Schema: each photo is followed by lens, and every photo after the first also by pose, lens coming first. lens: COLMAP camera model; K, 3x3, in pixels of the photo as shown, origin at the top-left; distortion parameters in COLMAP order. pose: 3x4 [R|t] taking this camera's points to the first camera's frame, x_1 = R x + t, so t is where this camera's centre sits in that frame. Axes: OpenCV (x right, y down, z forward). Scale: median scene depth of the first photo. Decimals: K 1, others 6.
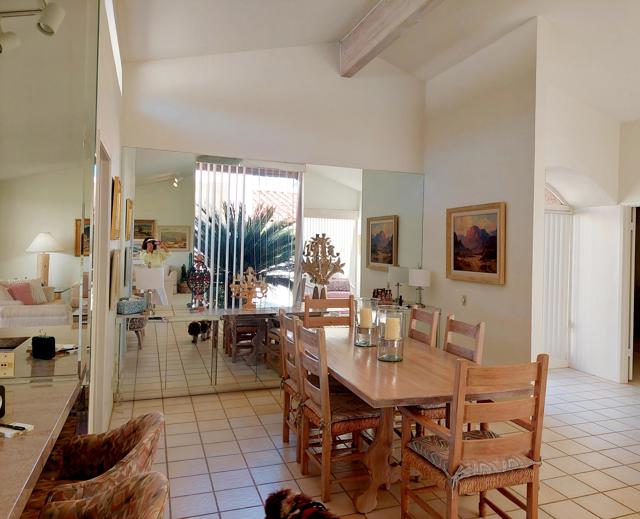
lens RADIAL K [[465.8, 0, 321.1], [0, 465.8, 246.9], [0, 0, 1]] dist [0.048801, -0.000293]
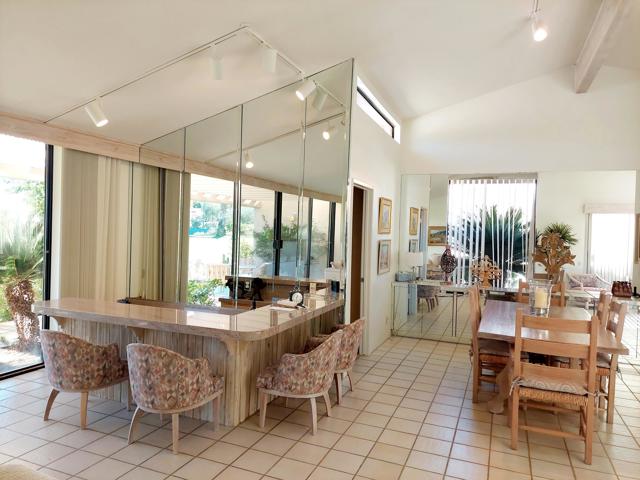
lens RADIAL K [[454.7, 0, 320.0], [0, 454.7, 240.0], [0, 0, 1]] dist [0.001939, 0.001072]
pose [[0.737728, 0.014720, -0.674938, 0.342252], [-0.013822, 0.999882, 0.006700, -0.002369], [0.674957, 0.004386, 0.737844, -0.251159]]
